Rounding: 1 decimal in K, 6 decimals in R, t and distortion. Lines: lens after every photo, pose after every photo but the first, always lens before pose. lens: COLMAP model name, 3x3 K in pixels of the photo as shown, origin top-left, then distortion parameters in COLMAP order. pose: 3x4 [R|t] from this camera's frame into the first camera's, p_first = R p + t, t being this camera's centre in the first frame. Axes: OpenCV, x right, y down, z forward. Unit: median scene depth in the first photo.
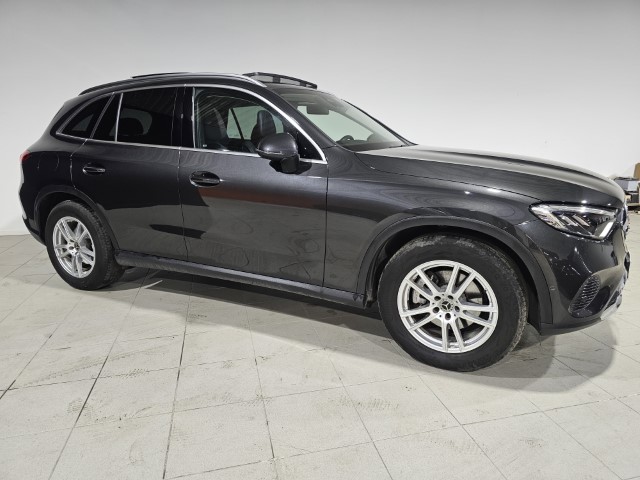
lens RADIAL K [[437.6, 0, 319.1], [0, 437.6, 242.4], [0, 0, 1]] dist [0.045407, -0.024105]
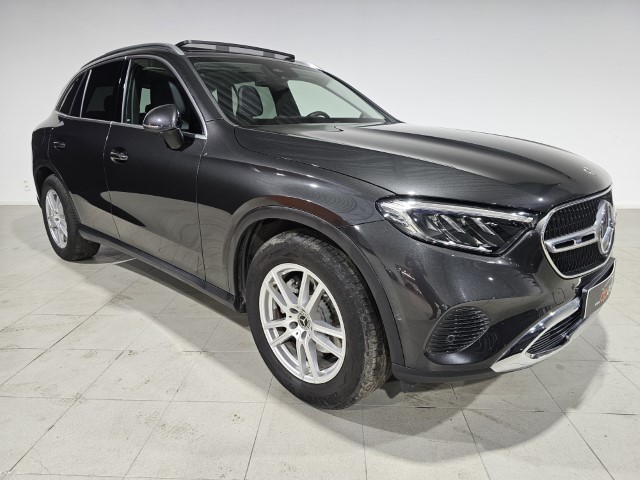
lens RADIAL K [[437.6, 0, 317.0], [0, 437.6, 237.8], [0, 0, 1]] dist [0.045407, -0.024105]
pose [[0.954714, 0.076403, -0.287547, 0.501990], [-0.070667, 0.997040, 0.030293, -0.029961], [0.289011, -0.008602, 0.957287, 0.242573]]
